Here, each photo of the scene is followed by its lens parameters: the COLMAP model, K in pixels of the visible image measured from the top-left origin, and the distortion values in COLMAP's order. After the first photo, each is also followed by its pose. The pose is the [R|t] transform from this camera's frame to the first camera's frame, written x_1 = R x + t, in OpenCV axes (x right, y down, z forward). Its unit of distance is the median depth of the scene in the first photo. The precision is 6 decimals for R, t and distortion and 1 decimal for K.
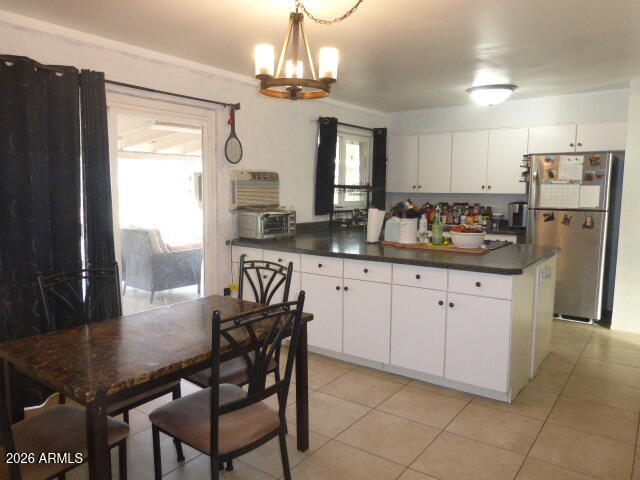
lens RADIAL K [[479.4, 0, 317.9], [0, 479.4, 242.6], [0, 0, 1]] dist [-0.029539, 0.018483]
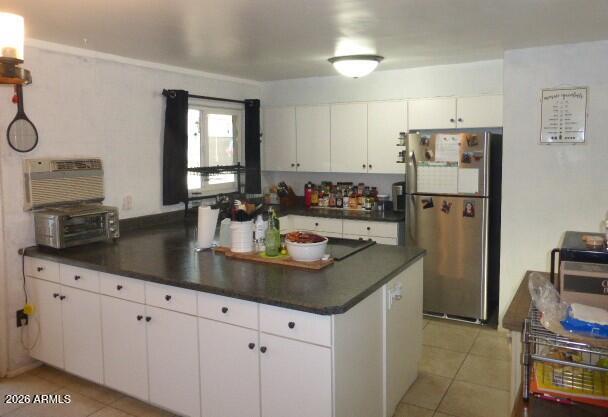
lens RADIAL K [[479.5, 0, 319.5], [0, 479.5, 177.1], [0, 0, 1]] dist [-0.037326, 0.034455]
pose [[0.991786, -0.018628, 0.126548, 0.185924], [0.024796, 0.998571, -0.047340, -0.068738], [-0.125486, 0.050089, 0.990830, 0.157271]]
